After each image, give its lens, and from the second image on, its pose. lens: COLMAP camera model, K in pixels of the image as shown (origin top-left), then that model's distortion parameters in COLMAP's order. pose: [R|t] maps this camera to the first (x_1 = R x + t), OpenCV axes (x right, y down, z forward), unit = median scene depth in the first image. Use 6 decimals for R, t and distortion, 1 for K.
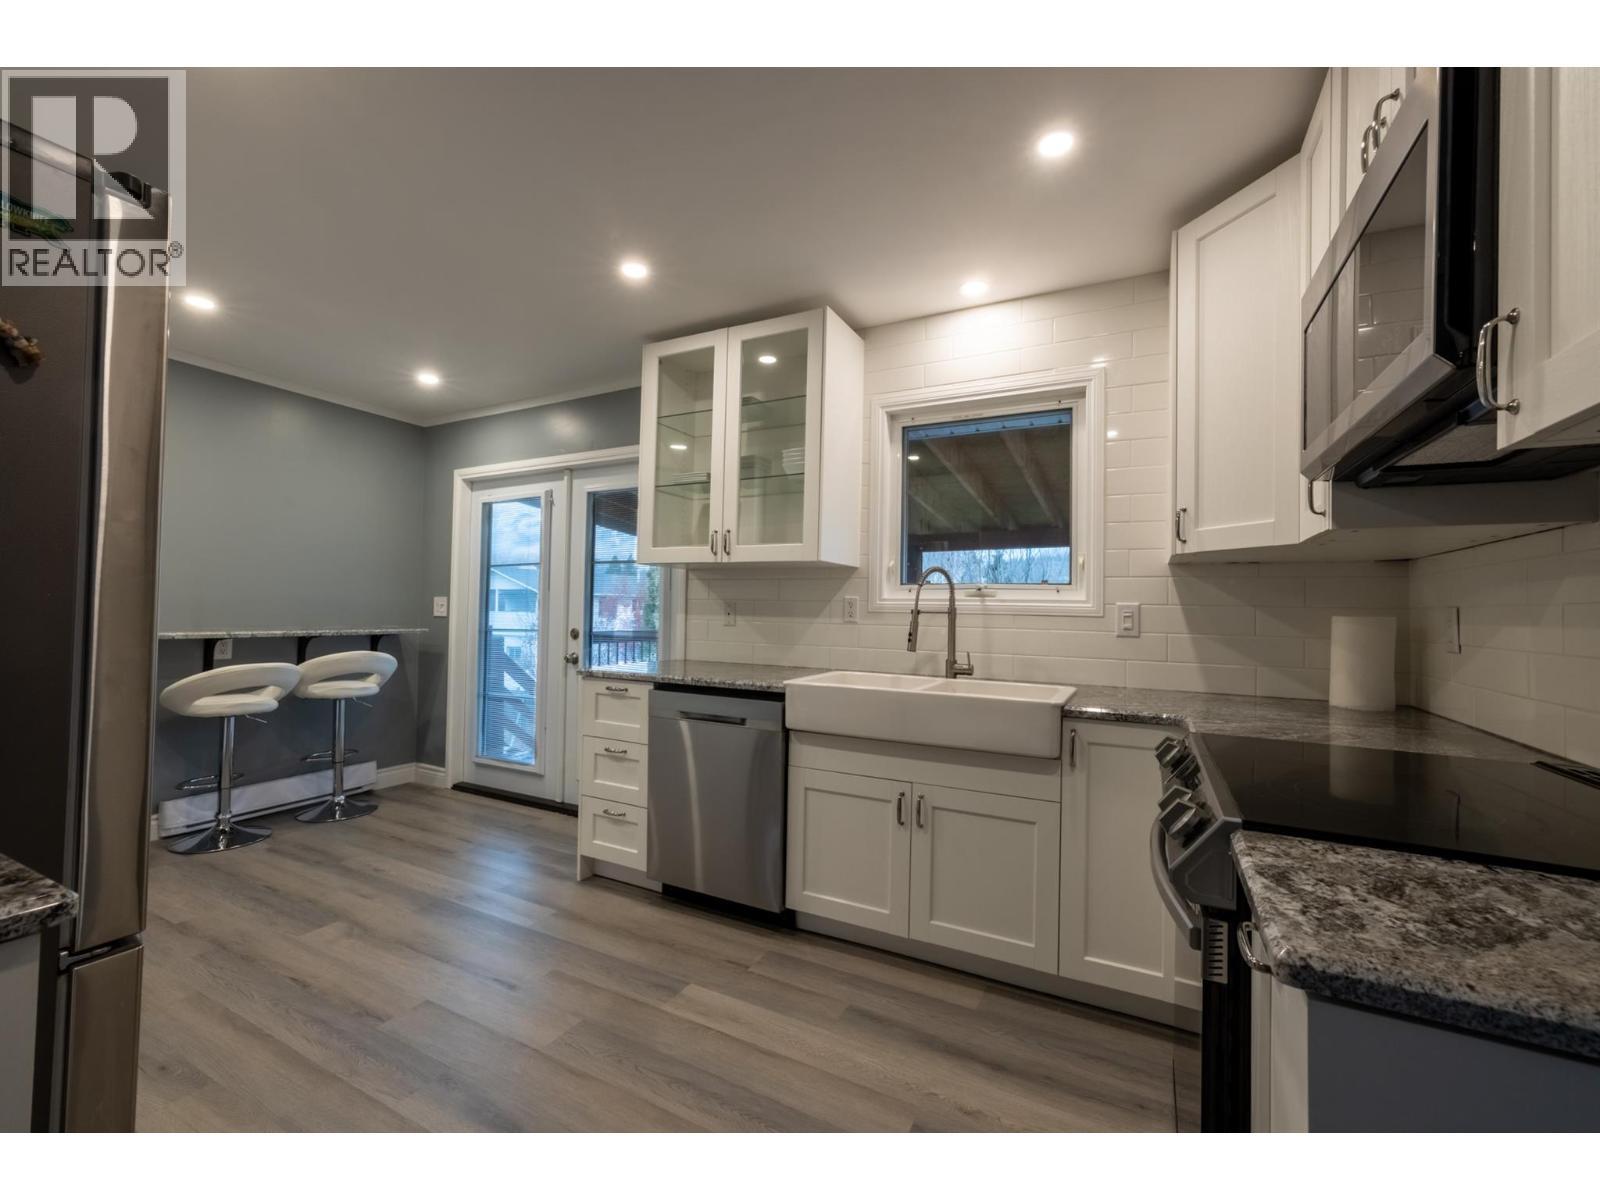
lens RADIAL K [[669.7, 0, 799.9], [0, 669.7, 596.8], [0, 0, 1]] dist [-0.011910, 0.000286]
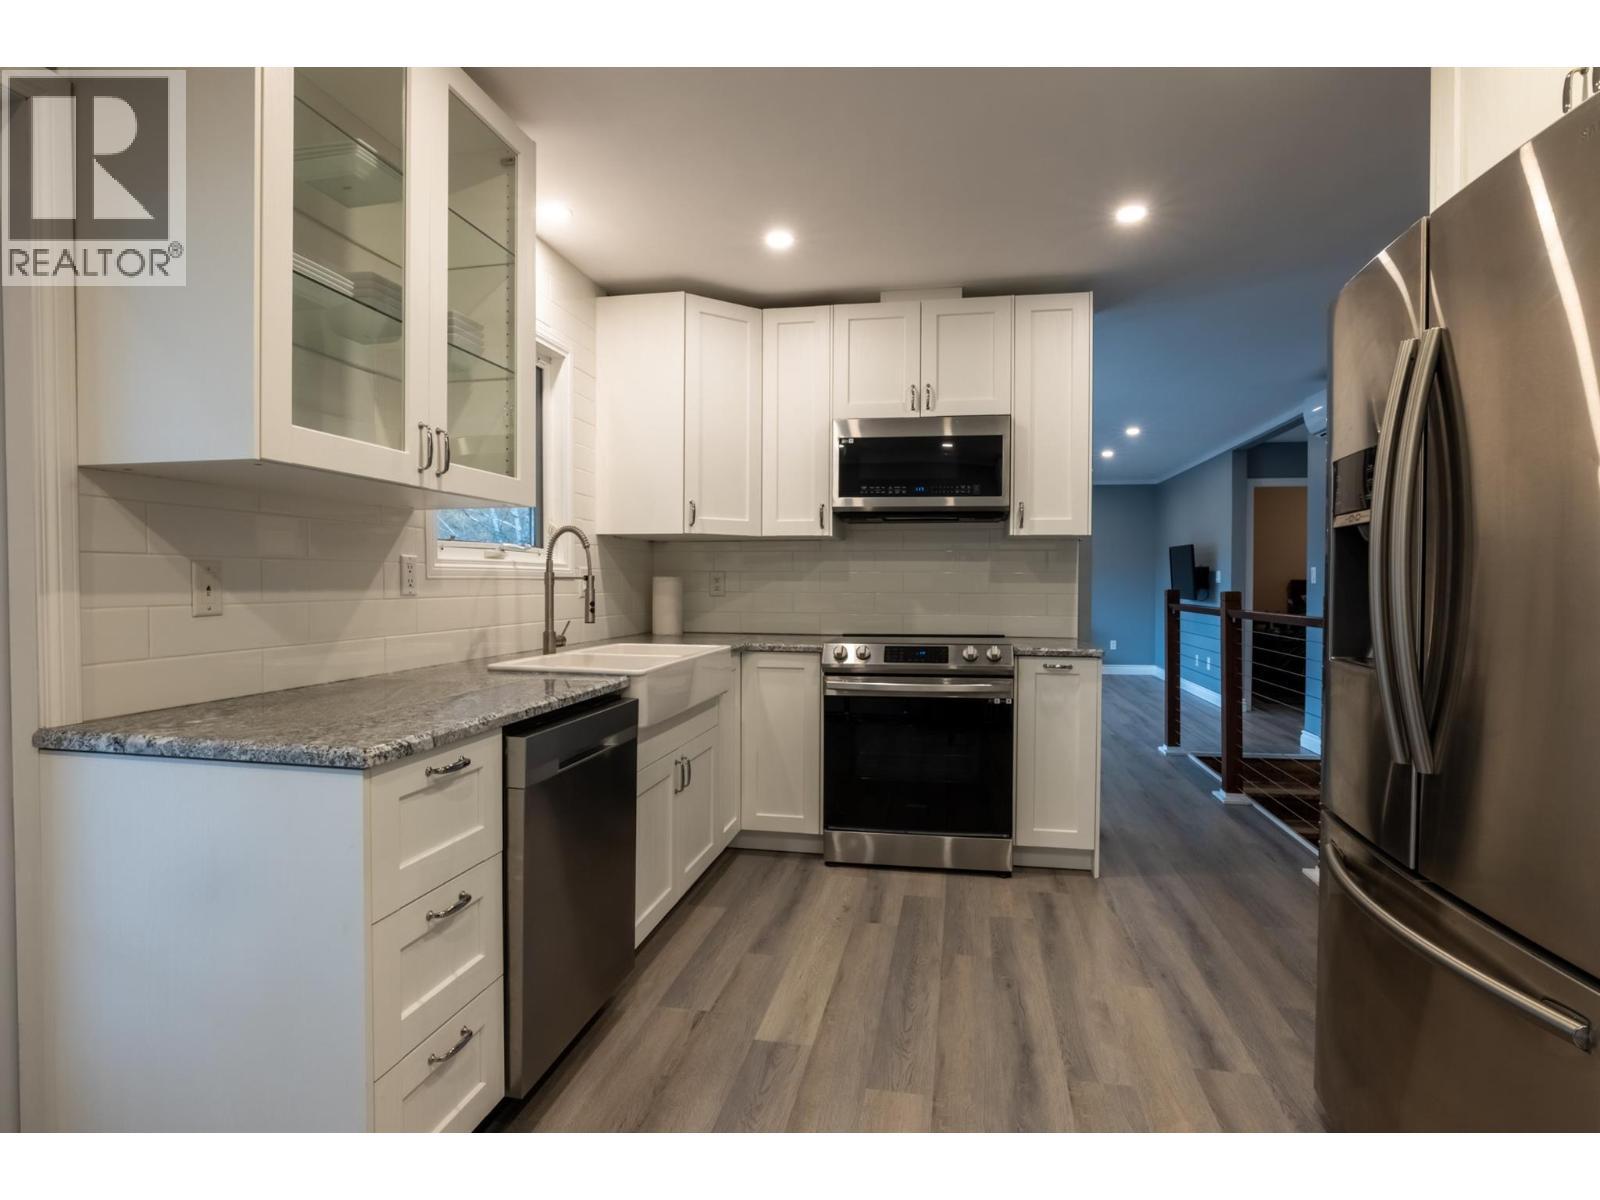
lens RADIAL K [[823.3, 0, 799.4], [0, 823.3, 584.3], [0, 0, 1]] dist [0.000046, 0.000158]
pose [[-0.276052, -0.024868, 0.960821, -0.908212], [-0.028686, 0.999433, 0.017626, 0.003472], [-0.960715, -0.022696, -0.276609, 0.992853]]
